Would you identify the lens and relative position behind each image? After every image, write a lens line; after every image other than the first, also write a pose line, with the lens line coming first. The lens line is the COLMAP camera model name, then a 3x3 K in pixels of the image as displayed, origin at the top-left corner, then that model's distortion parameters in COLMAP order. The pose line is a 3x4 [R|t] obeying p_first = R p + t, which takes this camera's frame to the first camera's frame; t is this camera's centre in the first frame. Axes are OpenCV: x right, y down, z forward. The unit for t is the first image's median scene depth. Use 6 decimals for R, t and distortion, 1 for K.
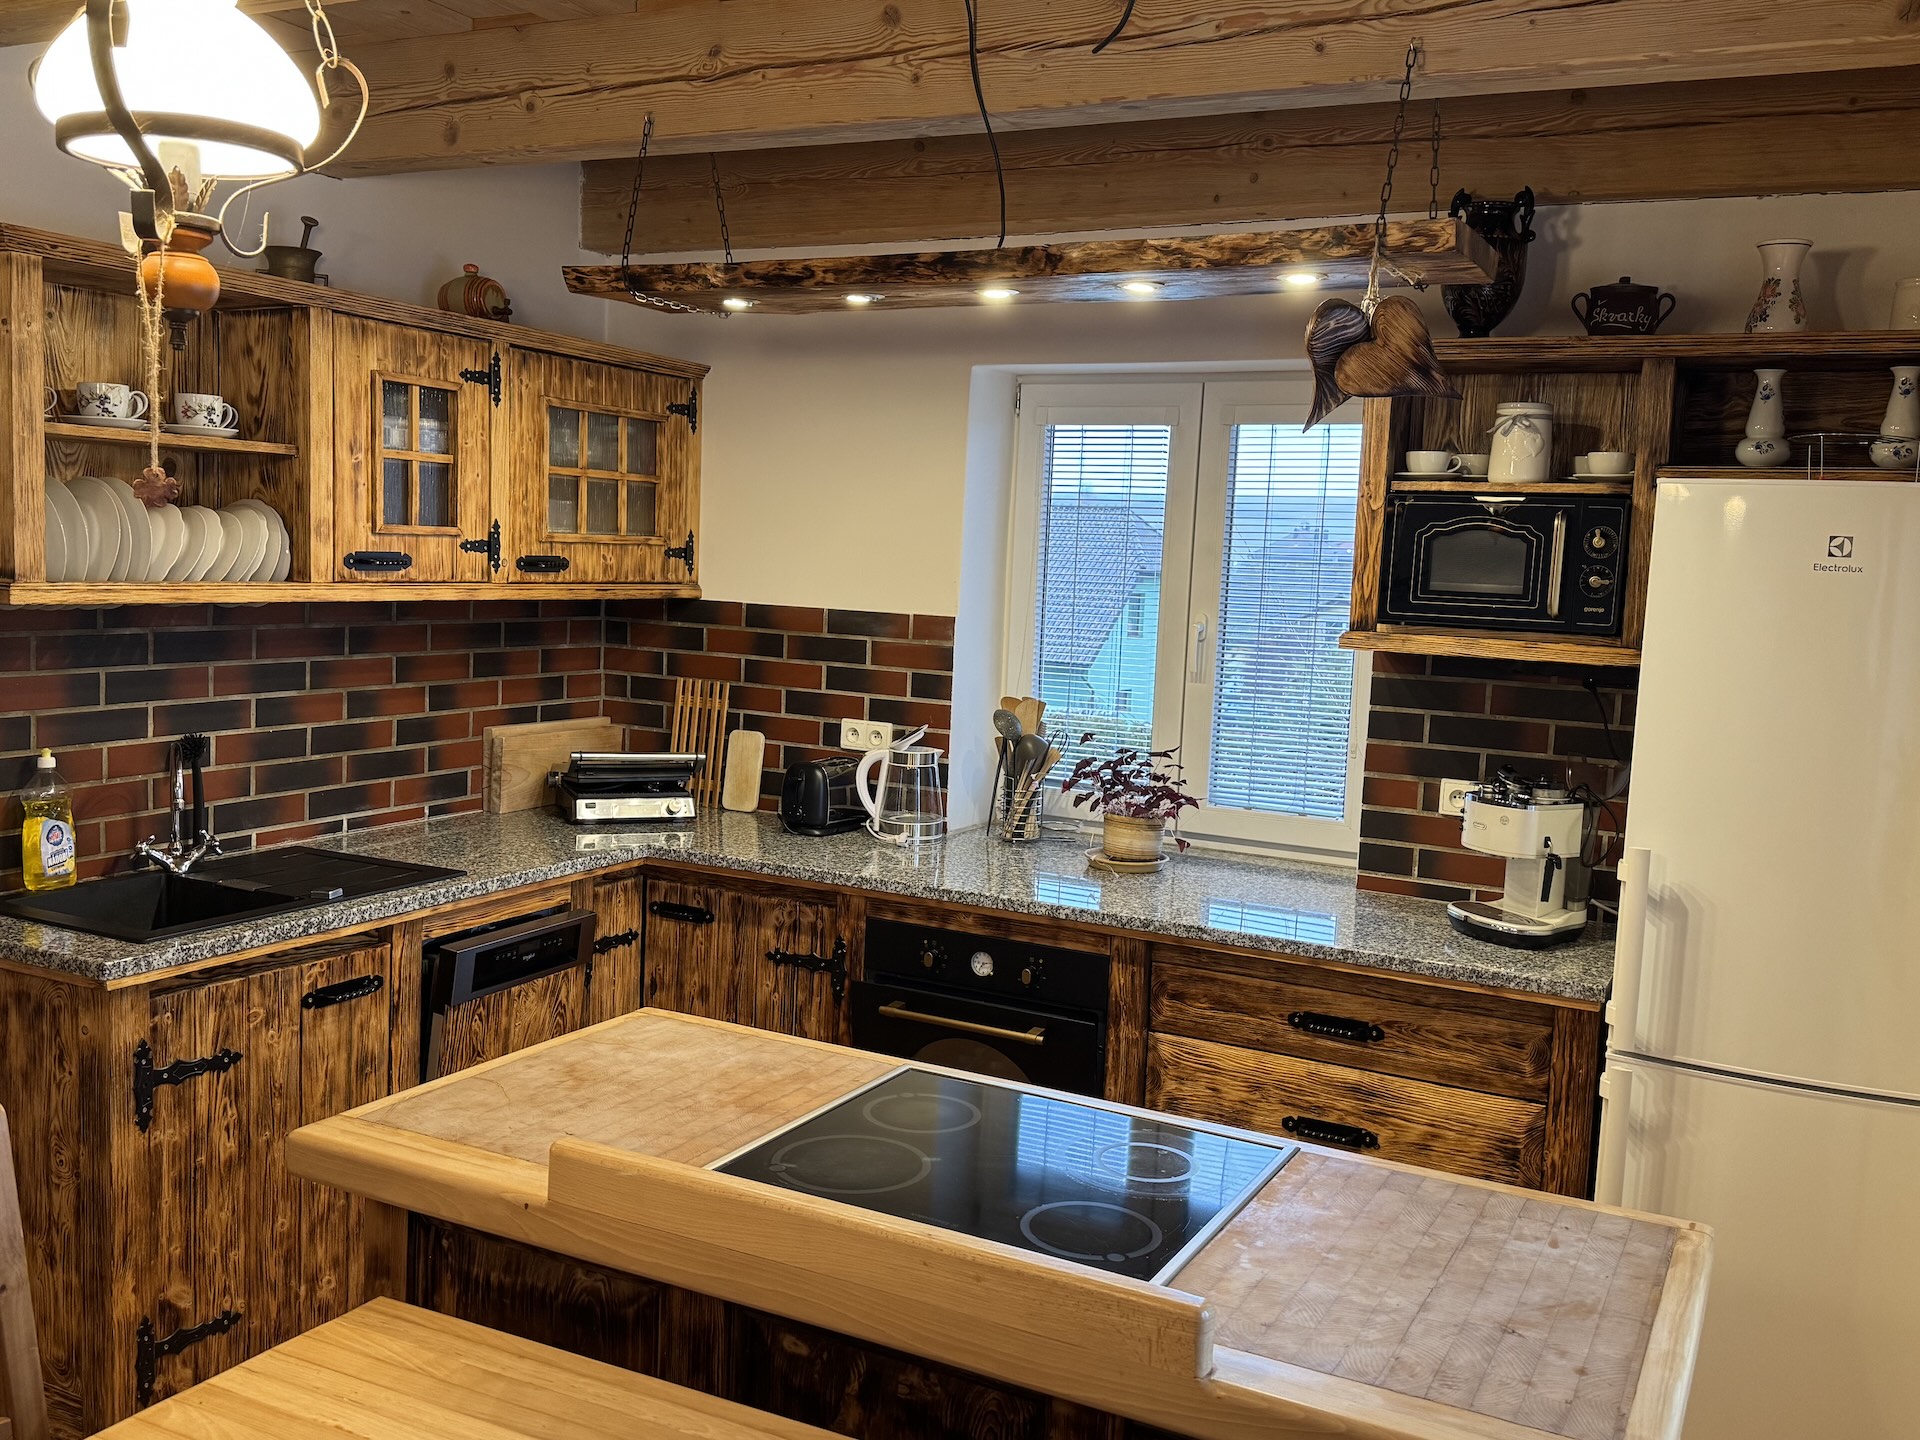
lens RADIAL K [[1685.3, 0, 960.0], [0, 1685.3, 720.0], [0, 0, 1]] dist [0.222503, -0.427941]
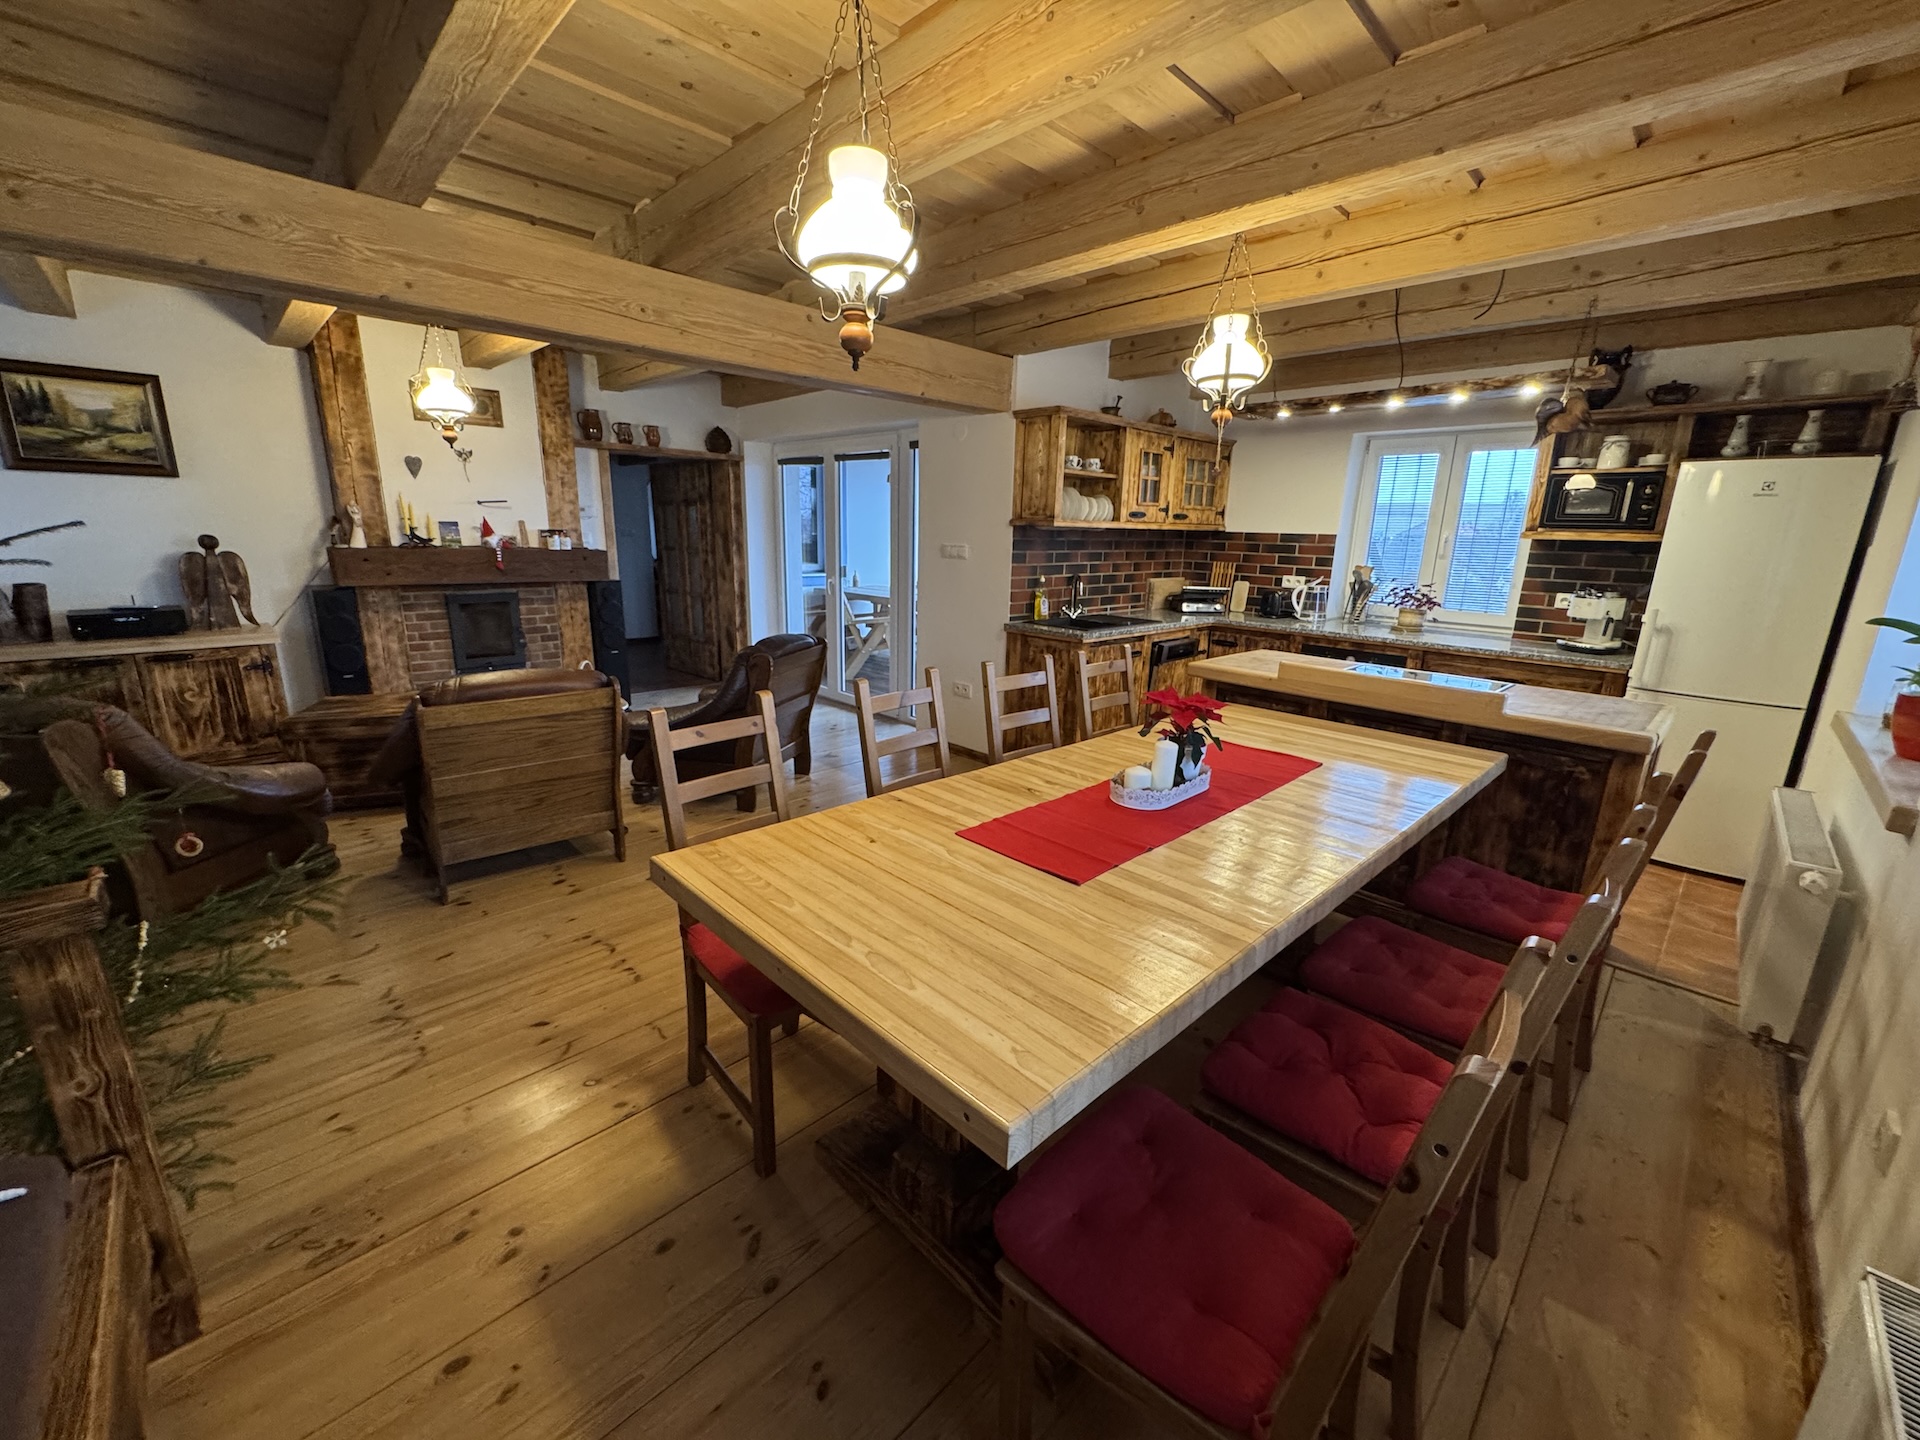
lens RADIAL K [[770.9, 0, 960.0], [0, 770.9, 720.0], [0, 0, 1]] dist [0.001831, 0.000153]
pose [[0.944828, 0.059480, -0.322120, -0.180859], [-0.016688, 0.990839, 0.134011, 0.086201], [0.327140, -0.121242, 0.937166, -0.391783]]
